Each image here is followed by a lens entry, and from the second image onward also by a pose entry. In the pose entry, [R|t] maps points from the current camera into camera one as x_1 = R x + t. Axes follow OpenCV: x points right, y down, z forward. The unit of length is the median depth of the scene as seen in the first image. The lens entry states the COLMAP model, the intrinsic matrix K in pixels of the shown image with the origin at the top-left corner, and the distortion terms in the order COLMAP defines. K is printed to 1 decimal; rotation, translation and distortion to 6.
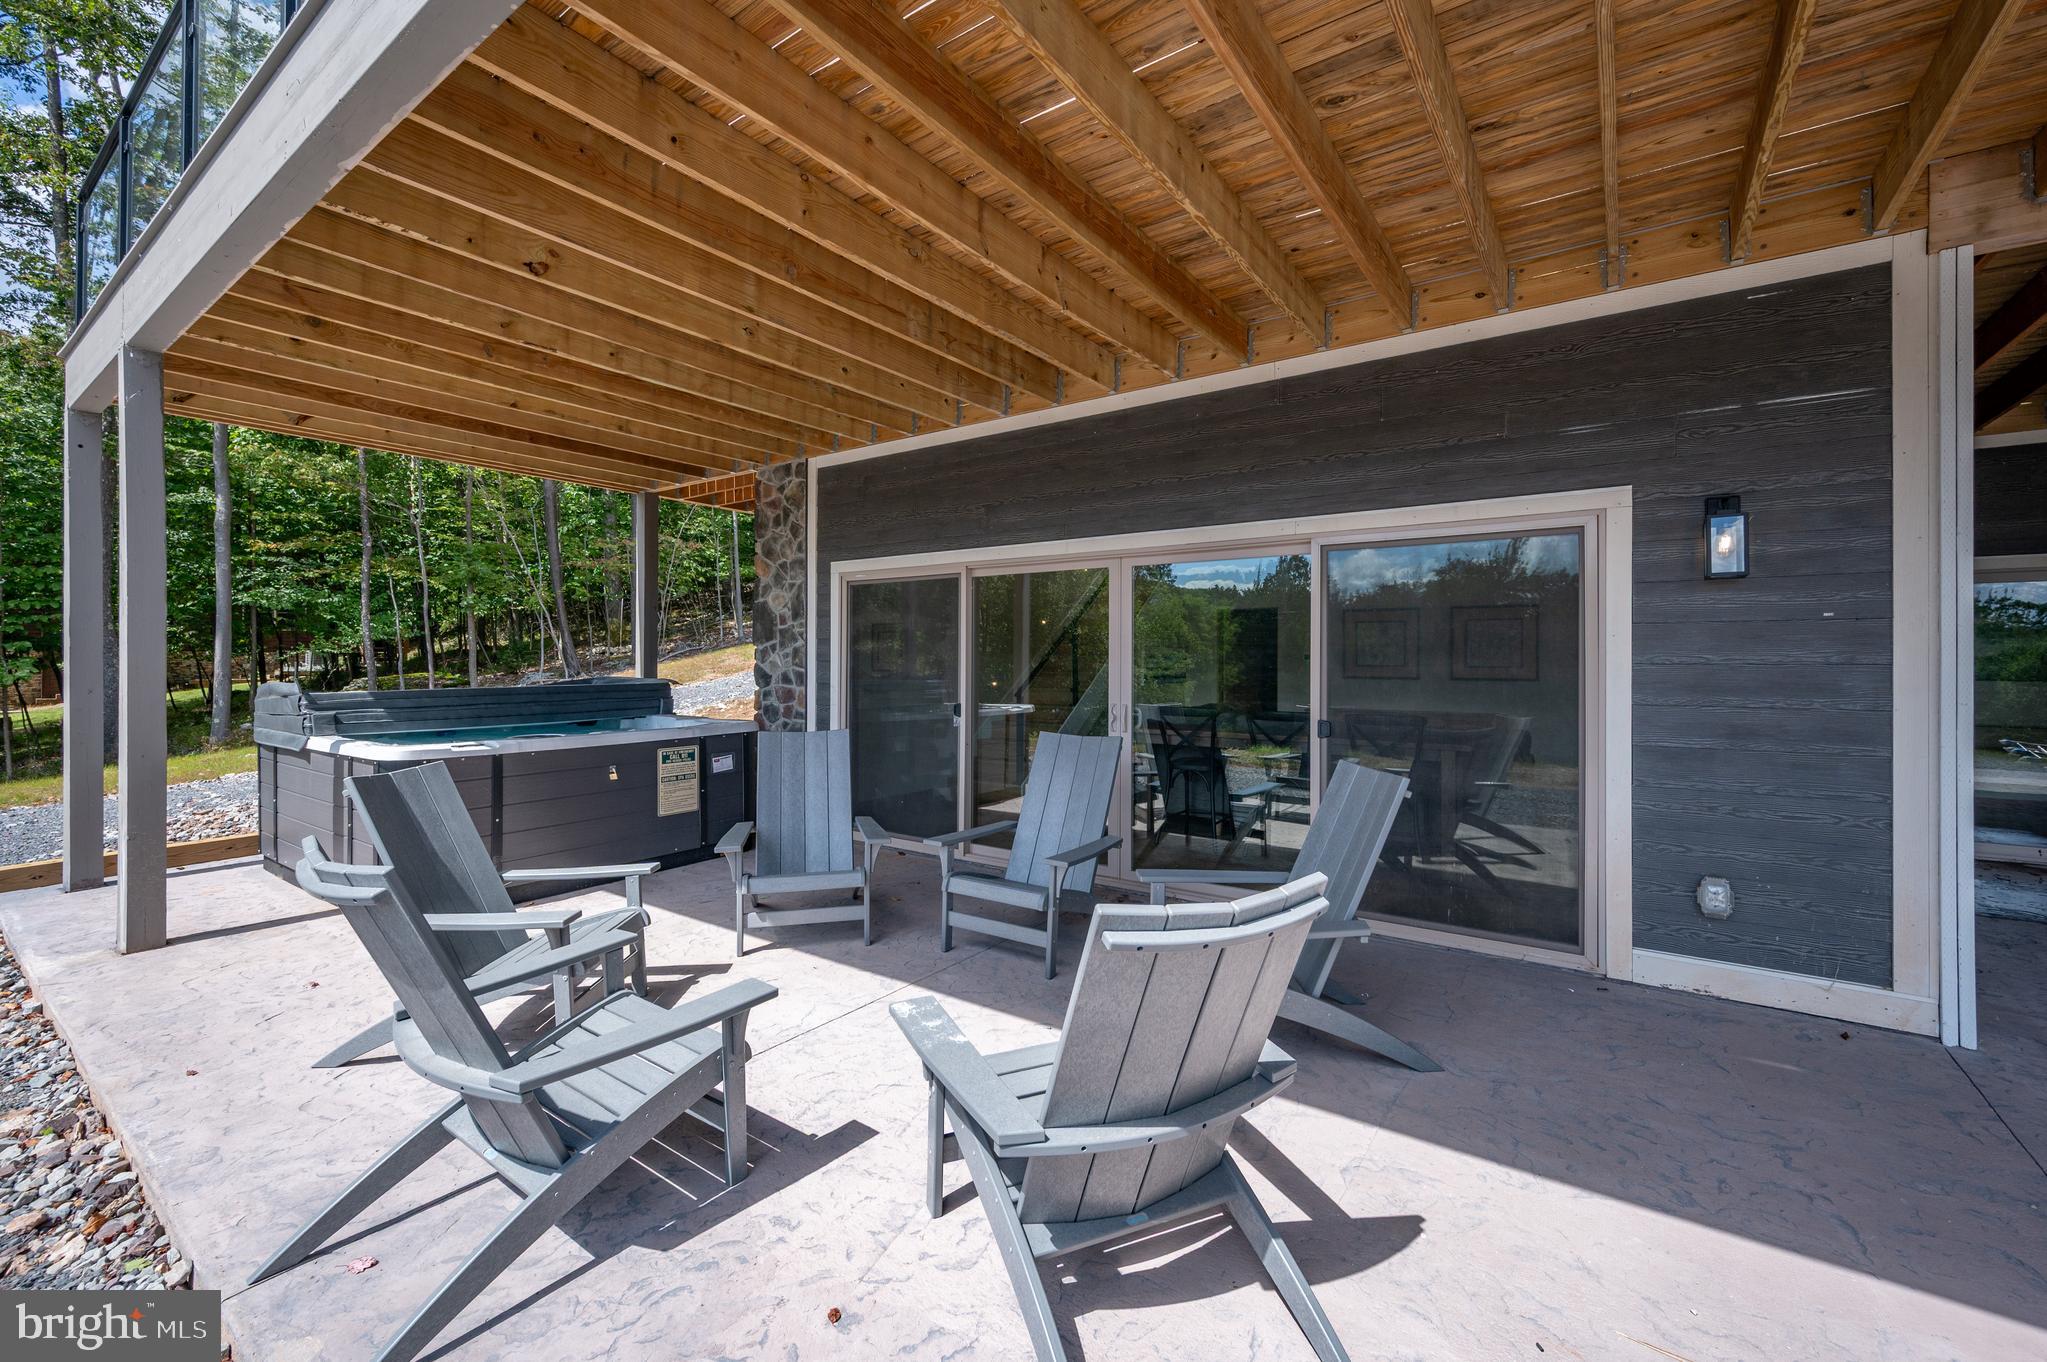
lens RADIAL K [[834.4, 0, 1033.1], [0, 834.4, 654.1], [0, 0, 1]] dist [0.001701, 0.000010]
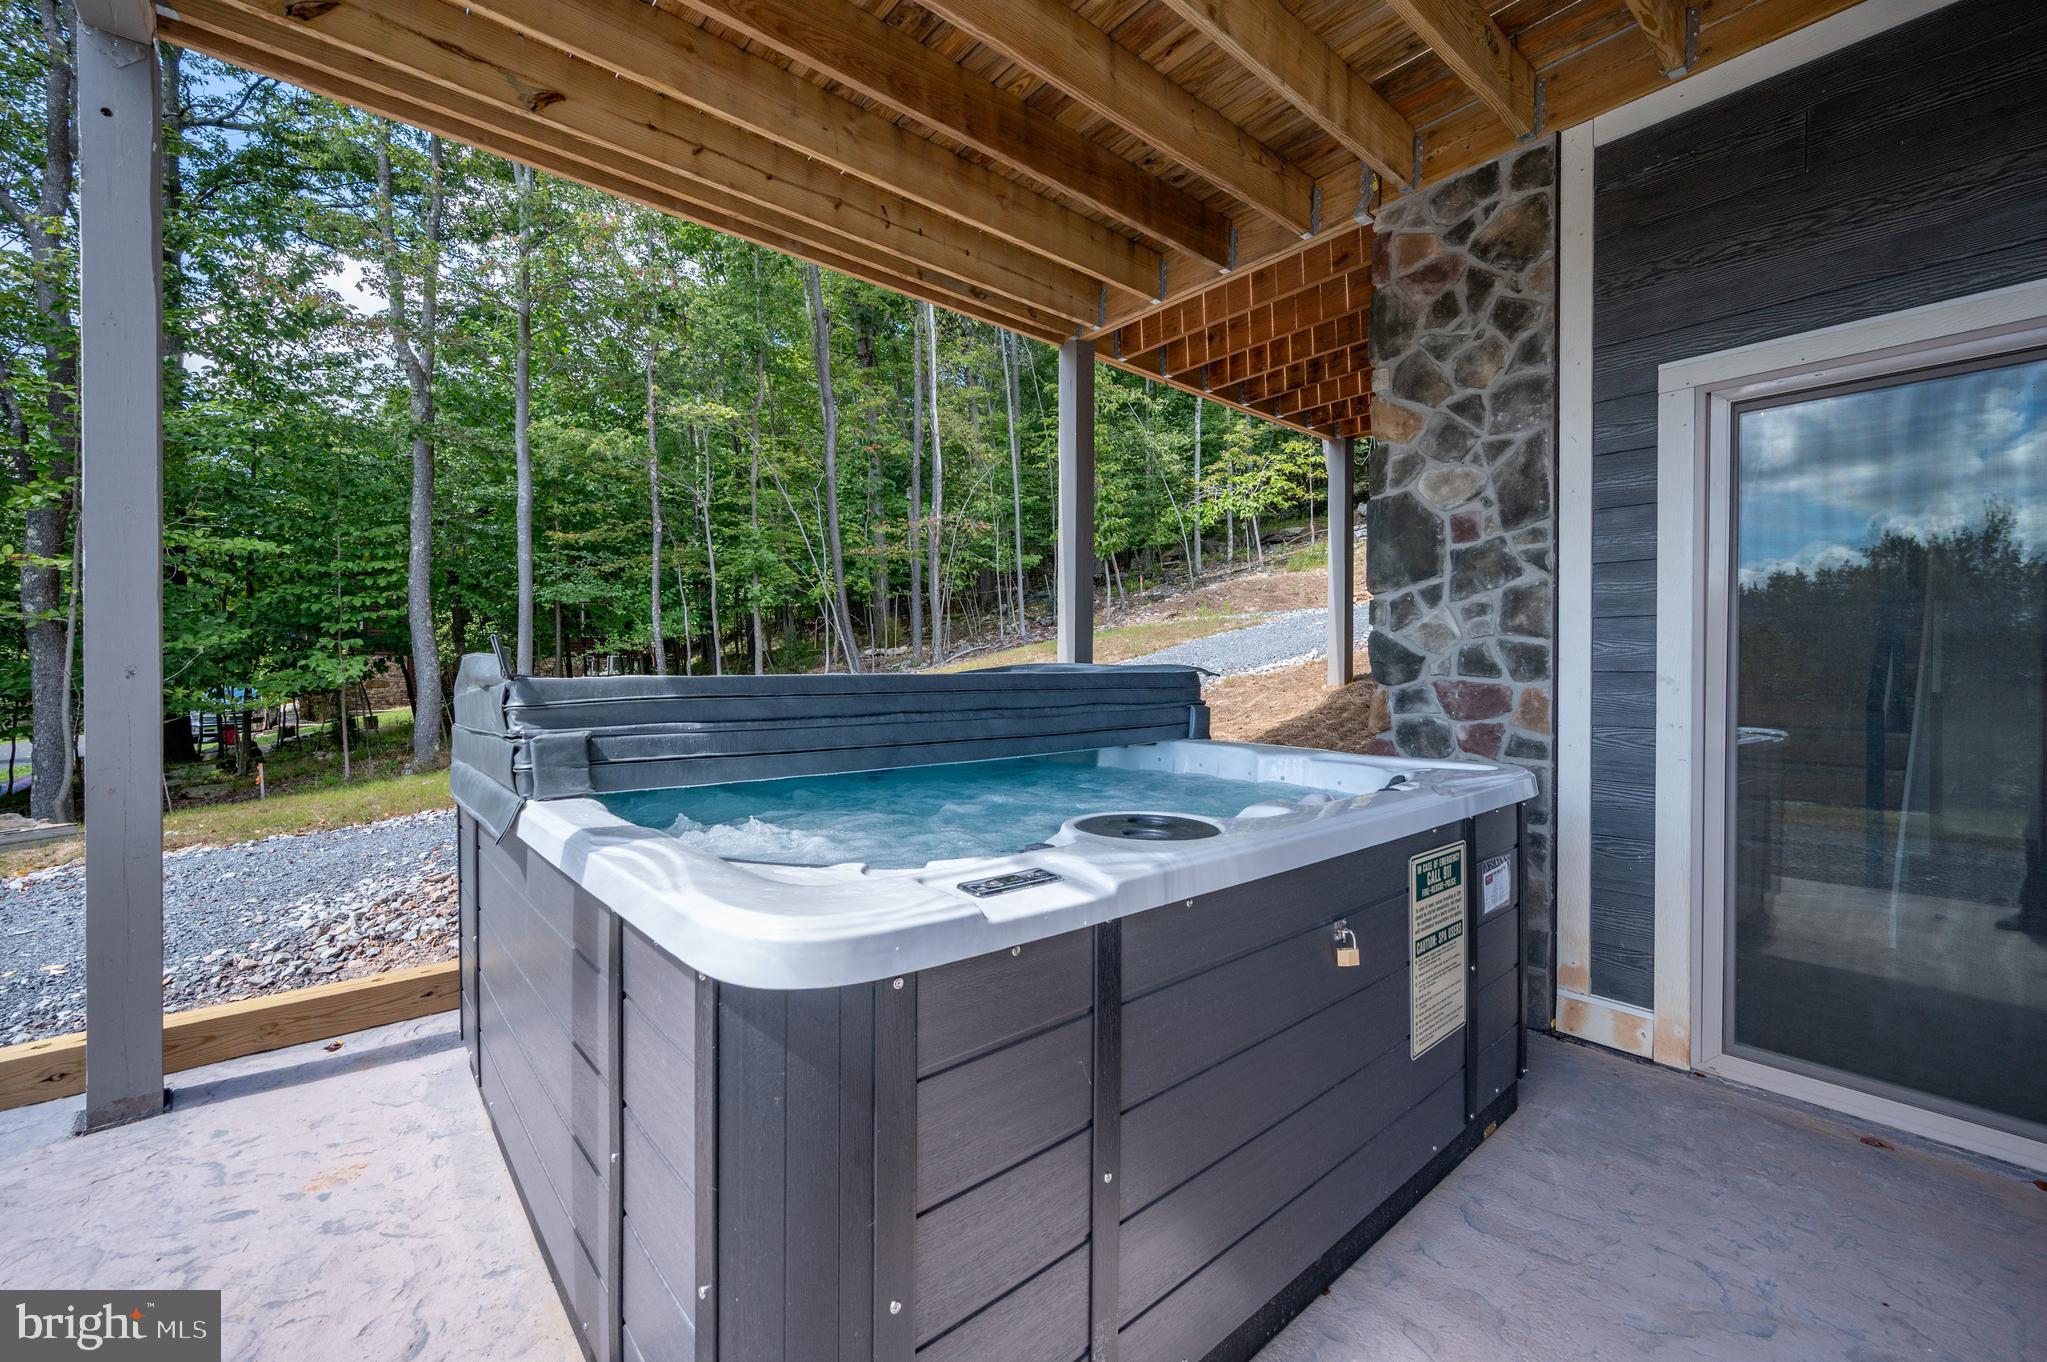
lens RADIAL K [[834.4, 0, 1022.2], [0, 834.4, 678.8], [0, 0, 1]] dist [0.001701, 0.000010]
pose [[0.966040, 0.003547, -0.258370, -0.418895], [0.001127, 0.999838, 0.017940, 0.030069], [0.258392, -0.017622, 0.965879, 0.522047]]
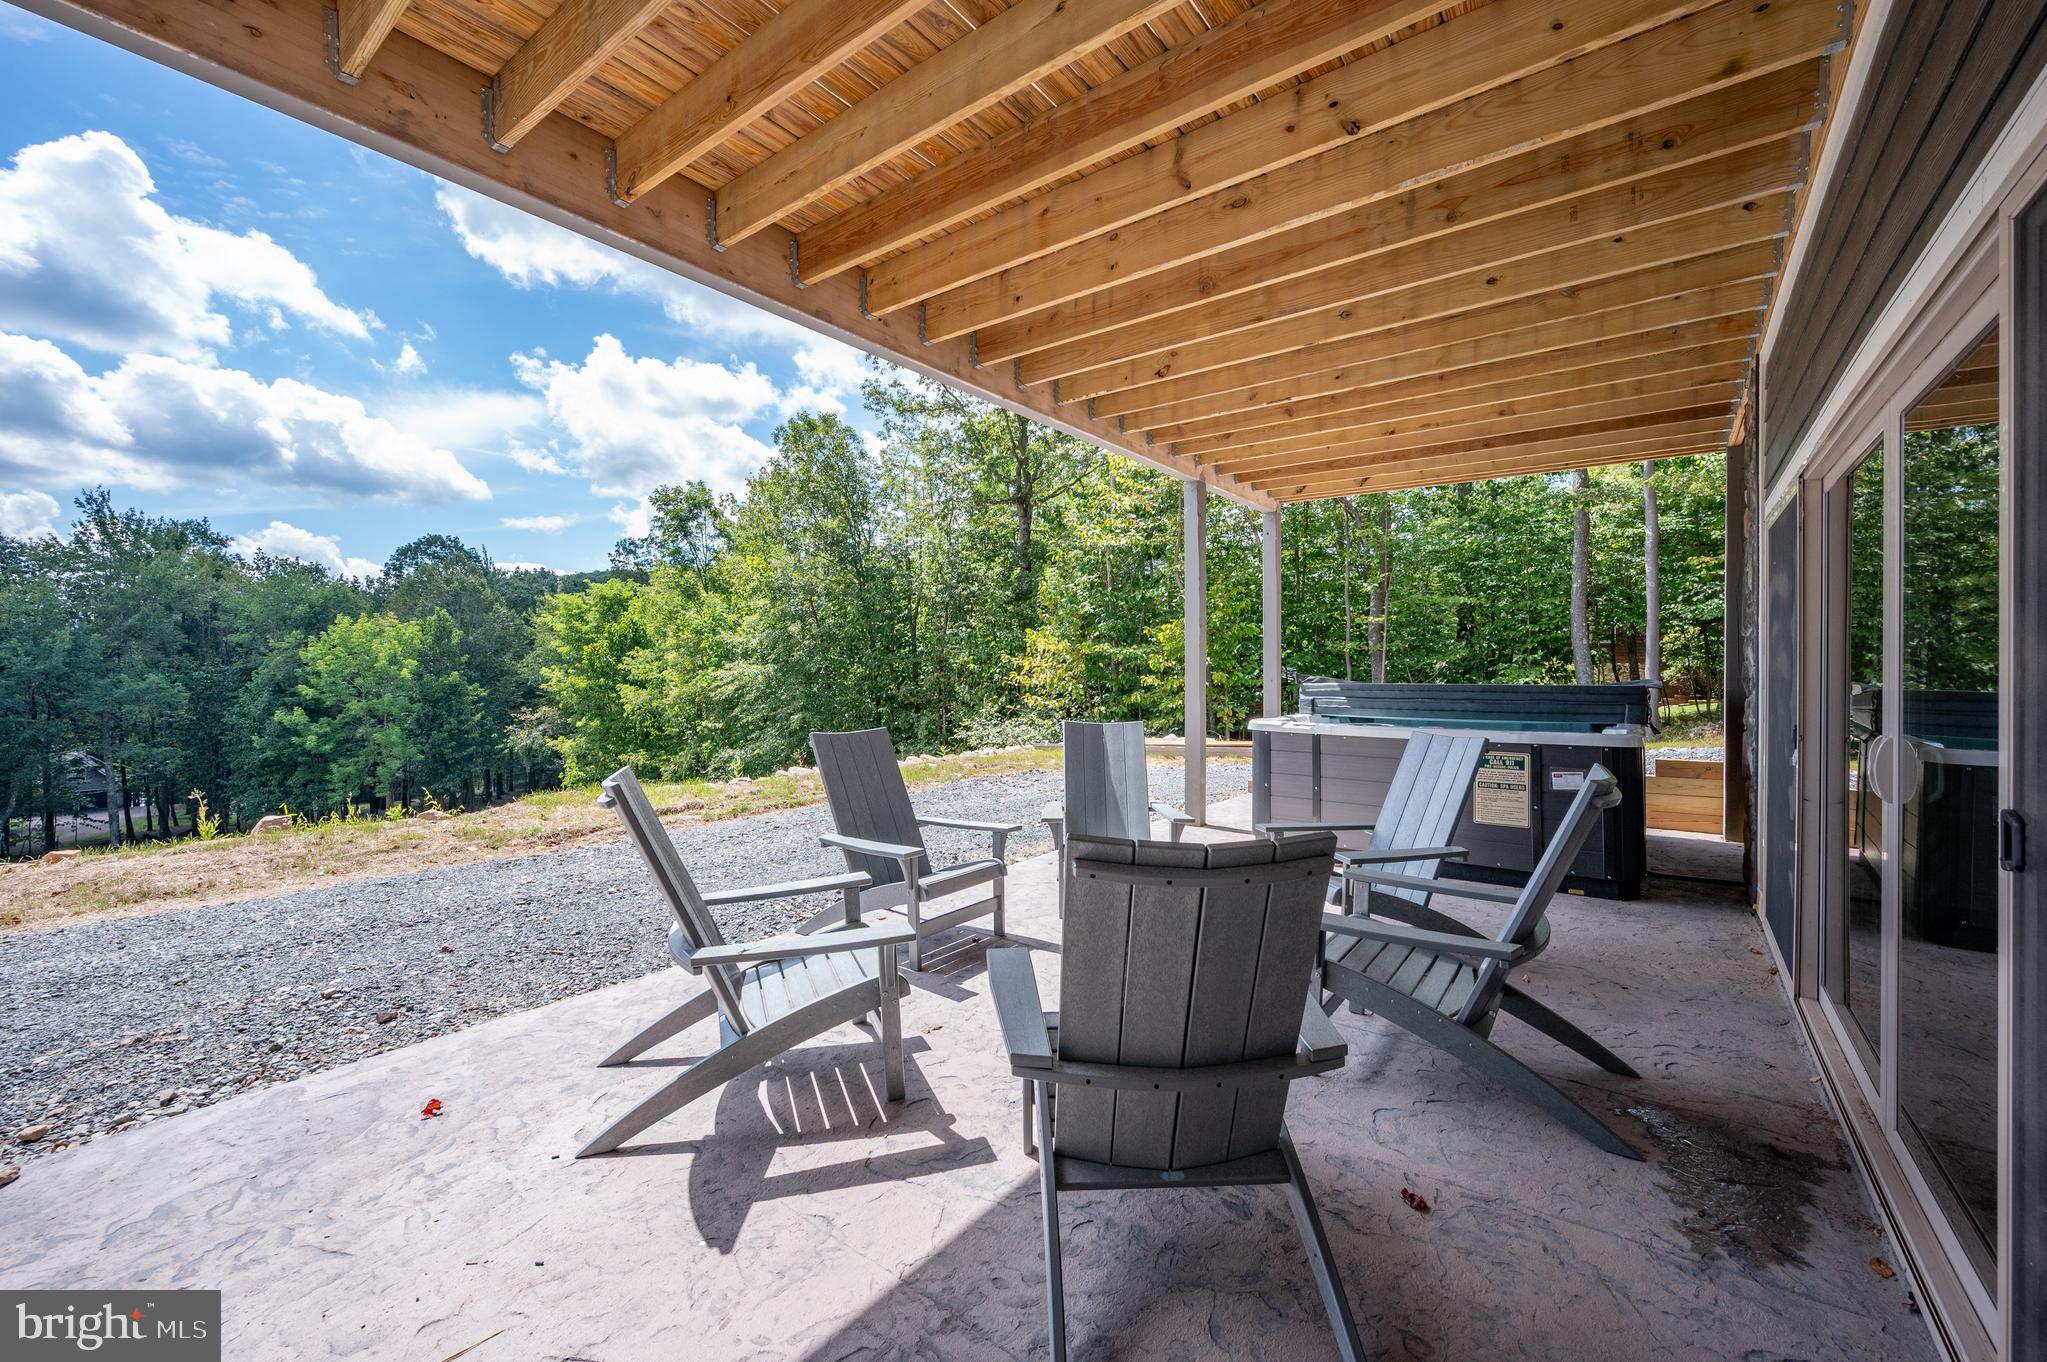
lens RADIAL K [[834.4, 0, 1017.1], [0, 834.4, 683.8], [0, 0, 1]] dist [0.001701, 0.000010]
pose [[-0.044550, 0.015706, -0.998884, 0.422554], [0.006751, 0.999858, 0.015420, 0.015914], [0.998984, -0.006056, -0.044649, 0.428061]]
